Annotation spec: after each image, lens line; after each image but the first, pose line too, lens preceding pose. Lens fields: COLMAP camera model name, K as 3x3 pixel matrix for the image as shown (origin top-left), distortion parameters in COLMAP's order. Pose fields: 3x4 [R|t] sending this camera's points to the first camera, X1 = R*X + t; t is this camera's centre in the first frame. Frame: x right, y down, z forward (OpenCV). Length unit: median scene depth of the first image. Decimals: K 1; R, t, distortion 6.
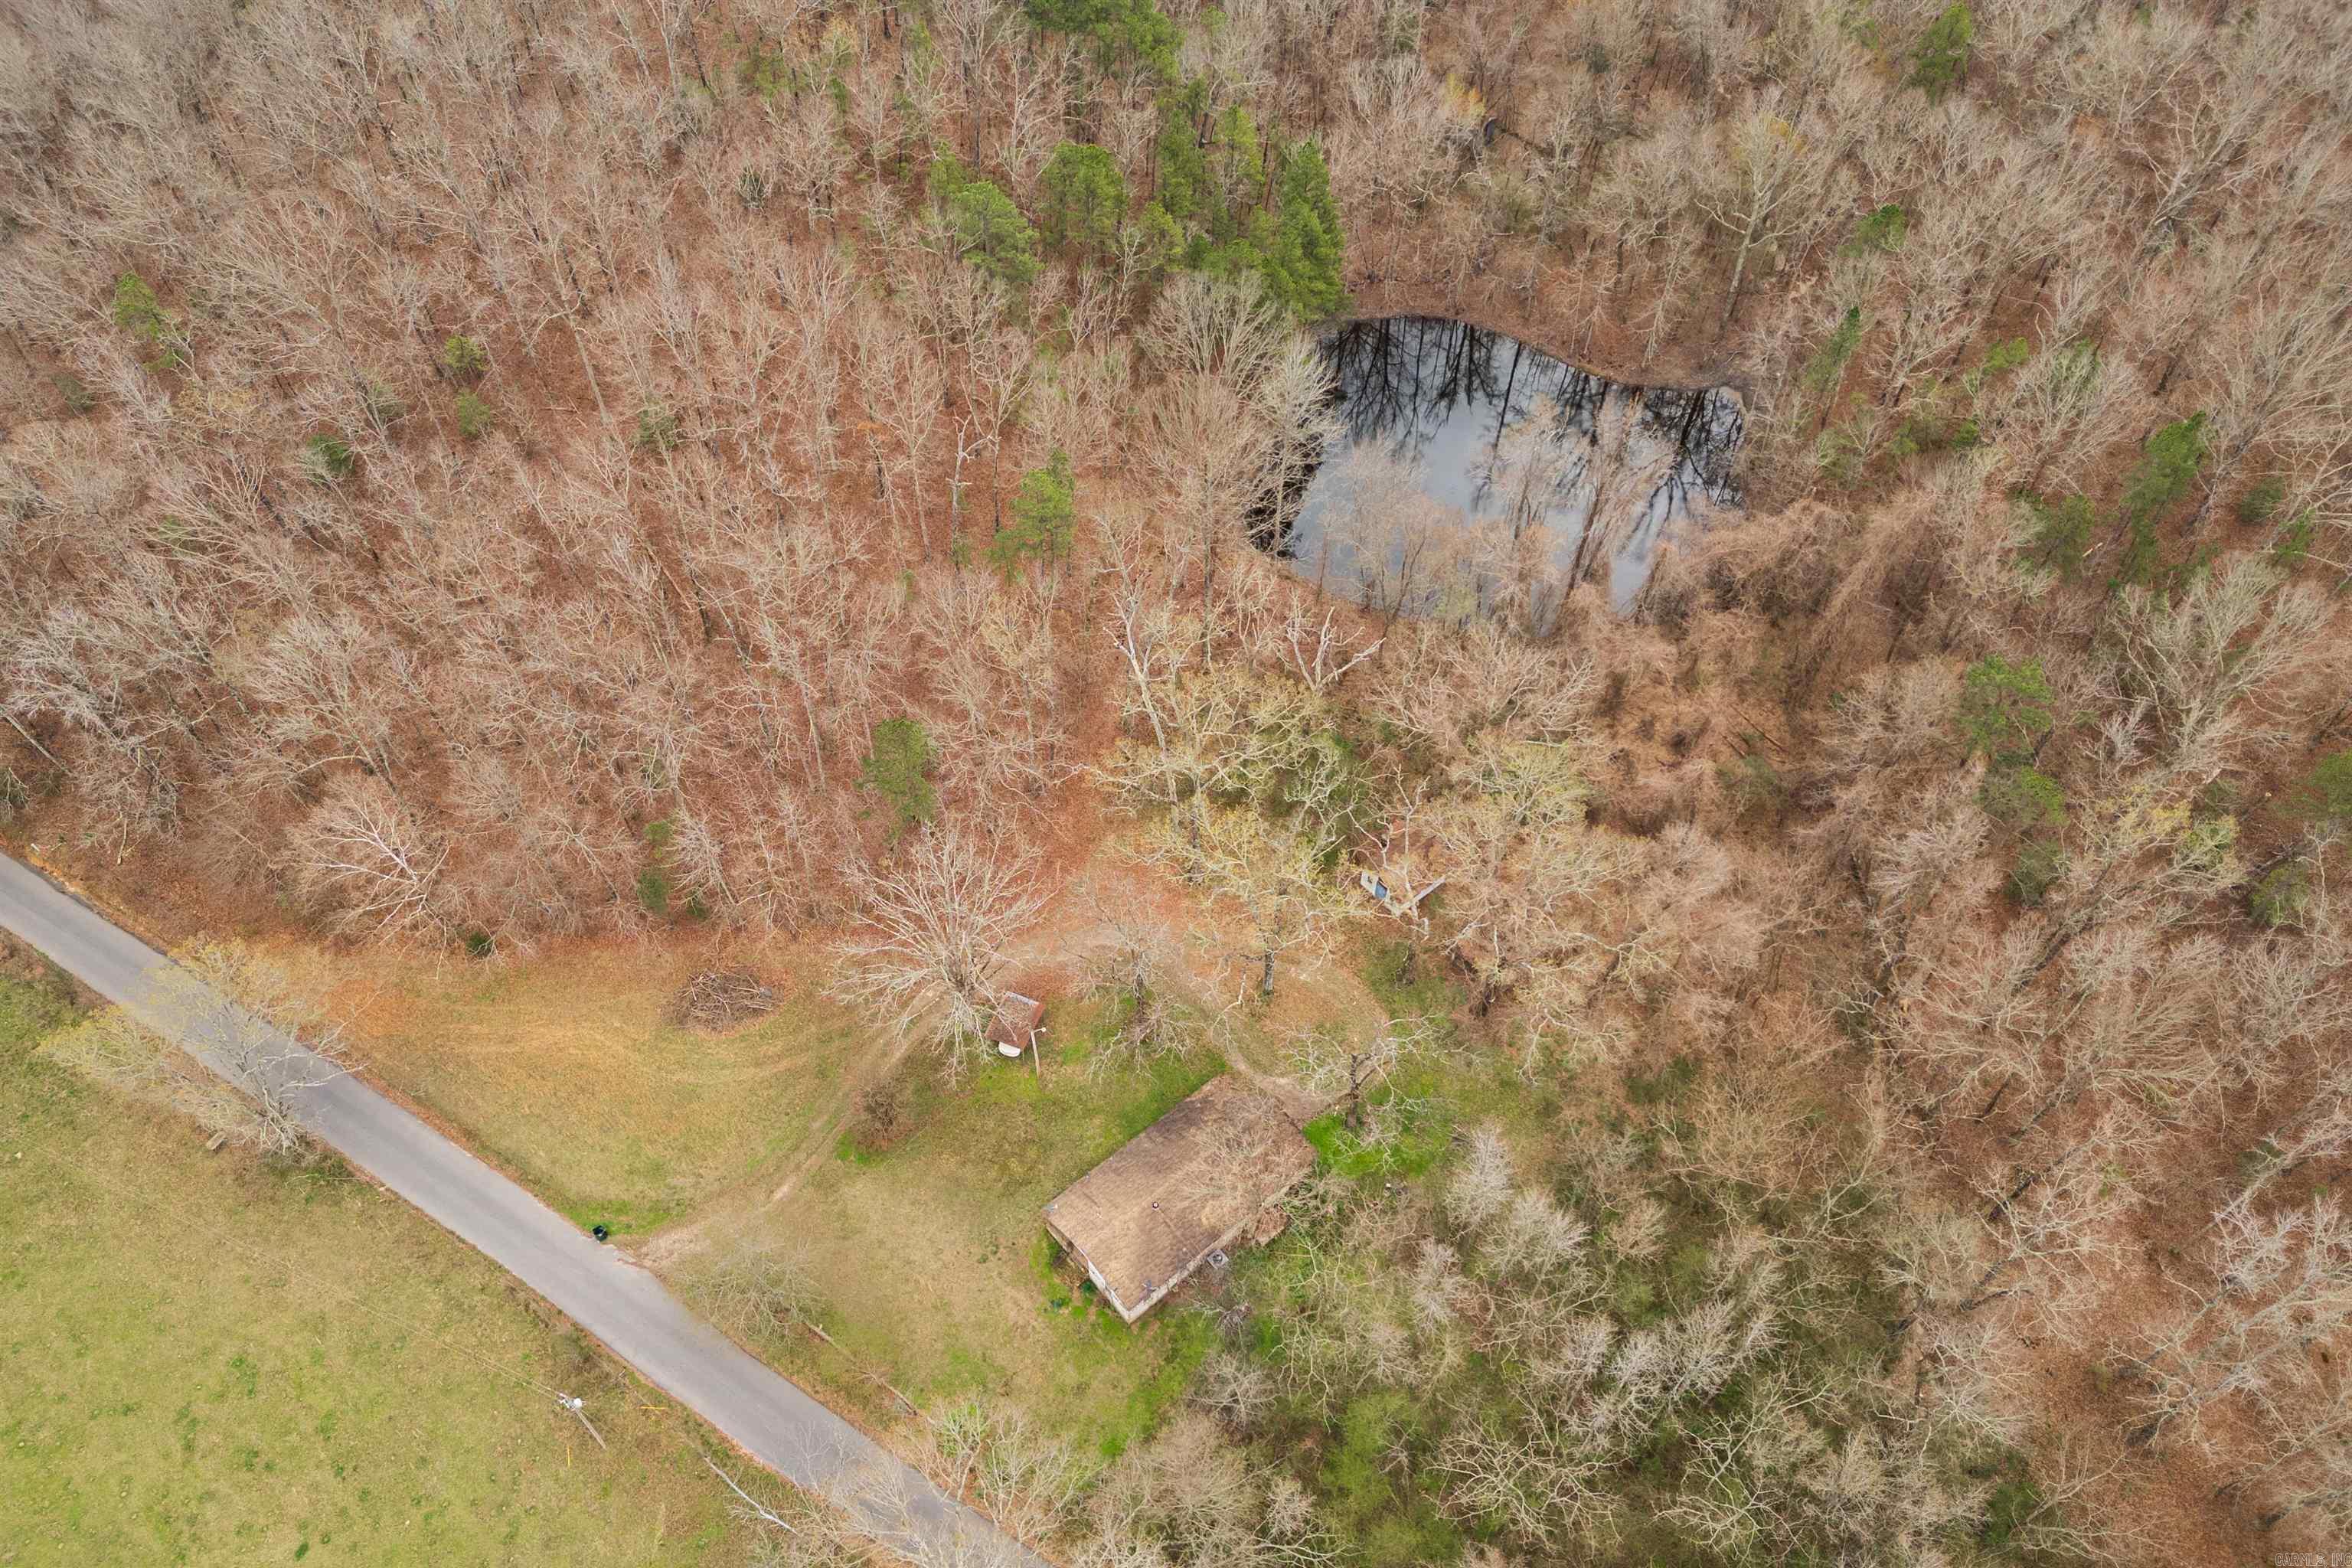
lens RADIAL K [[1629.7, 0, 1195.0], [0, 1629.7, 788.0], [0, 0, 1]] dist [0.034937, -0.008492]
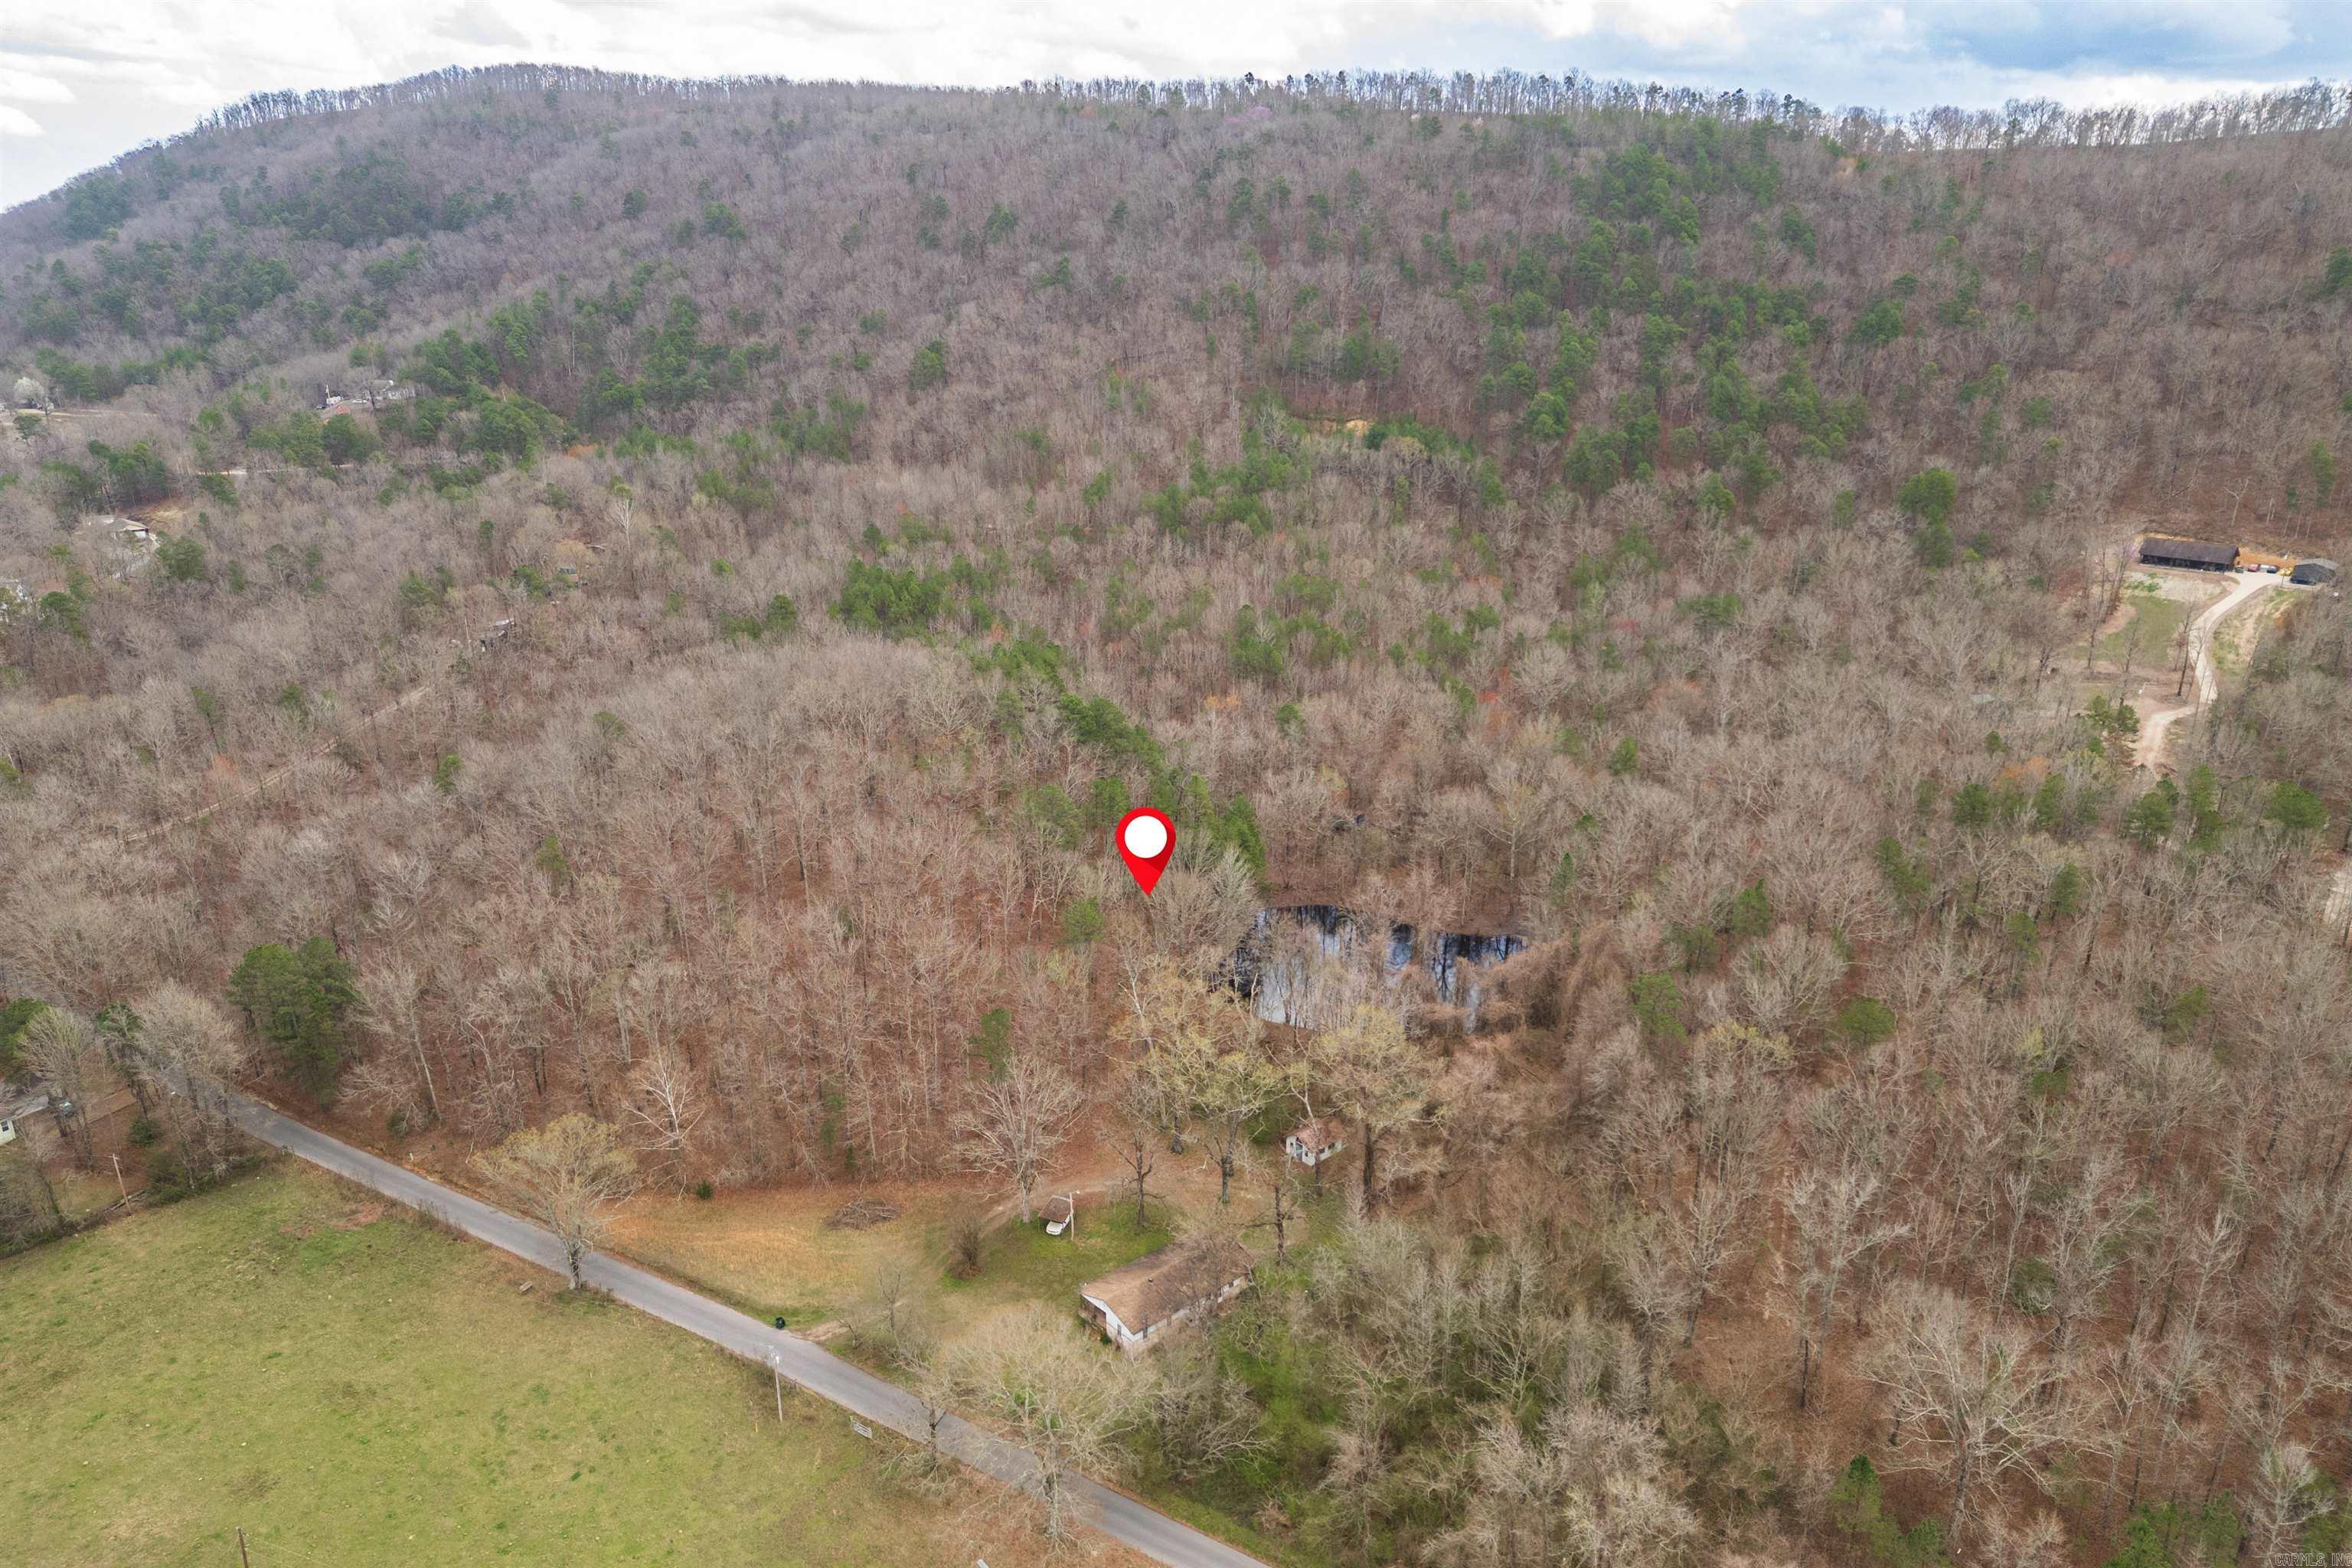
lens RADIAL K [[1629.7, 0, 1167.5], [0, 1629.7, 781.6], [0, 0, 1]] dist [0.034937, -0.008492]
pose [[0.999979, -0.006035, -0.002263, -0.003009], [0.003710, 0.826032, -0.563611, 0.708513], [0.005271, 0.563591, 0.826037, -0.512102]]
